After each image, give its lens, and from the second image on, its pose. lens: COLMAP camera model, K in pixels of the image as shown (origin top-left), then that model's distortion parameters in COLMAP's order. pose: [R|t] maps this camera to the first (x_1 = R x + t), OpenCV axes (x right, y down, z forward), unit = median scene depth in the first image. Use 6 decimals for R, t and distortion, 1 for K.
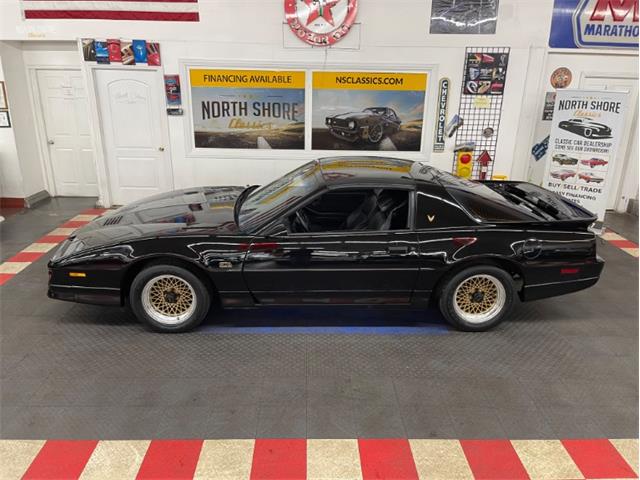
lens RADIAL K [[477.2, 0, 318.7], [0, 477.2, 234.1], [0, 0, 1]] dist [0.056054, -0.075975]
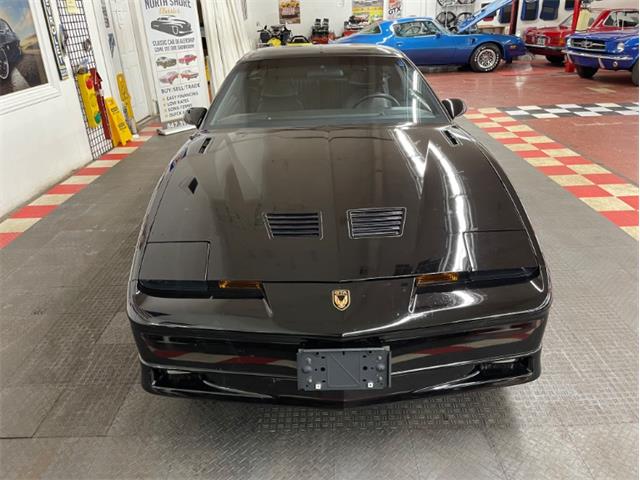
lens RADIAL K [[480.2, 0, 328.5], [0, 480.2, 242.4], [0, 0, 1]] dist [0.064743, -0.091852]
pose [[-0.006088, -0.447731, 0.894148, -0.528929], [0.349659, 0.836767, 0.421379, -0.140661], [-0.936857, 0.315212, 0.151459, 0.621344]]
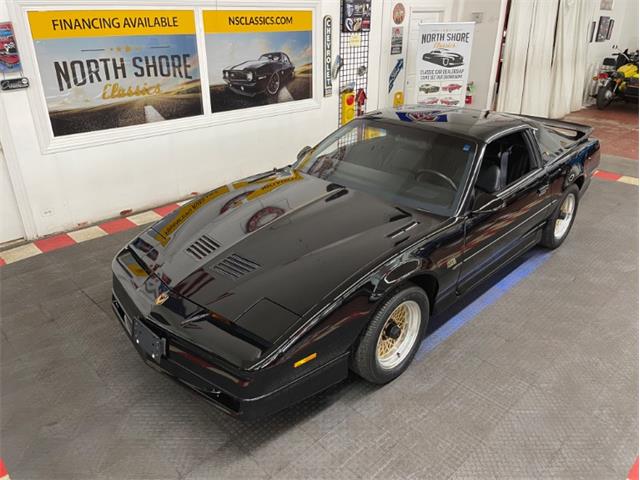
lens RADIAL K [[477.2, 0, 318.7], [0, 477.2, 234.1], [0, 0, 1]] dist [0.056054, -0.075975]
pose [[0.730335, -0.303057, 0.612183, -0.451189], [0.233421, 0.952971, 0.193291, -0.102170], [-0.641970, 0.001730, 0.766728, 0.287651]]
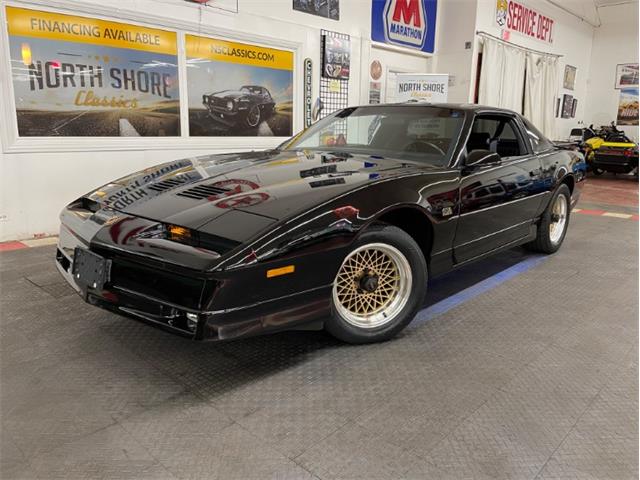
lens RADIAL K [[478.5, 0, 315.7], [0, 478.5, 240.1], [0, 0, 1]] dist [0.054551, -0.073766]
pose [[0.706960, -0.167396, 0.687158, -0.451678], [0.227912, 0.973678, 0.002714, 0.033002], [-0.669525, 0.154693, 0.726503, 0.336379]]
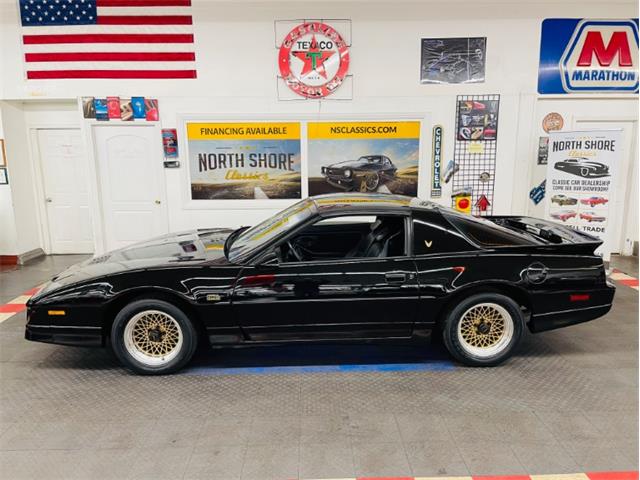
lens RADIAL K [[476.2, 0, 320.0], [0, 476.2, 240.0], [0, 0, 1]] dist [0.056559, -0.072757]
pose [[0.999683, -0.024758, -0.004604, 0.012268], [0.023899, 0.990358, -0.136451, 0.046784], [0.007938, 0.136298, 0.990636, 0.028731]]
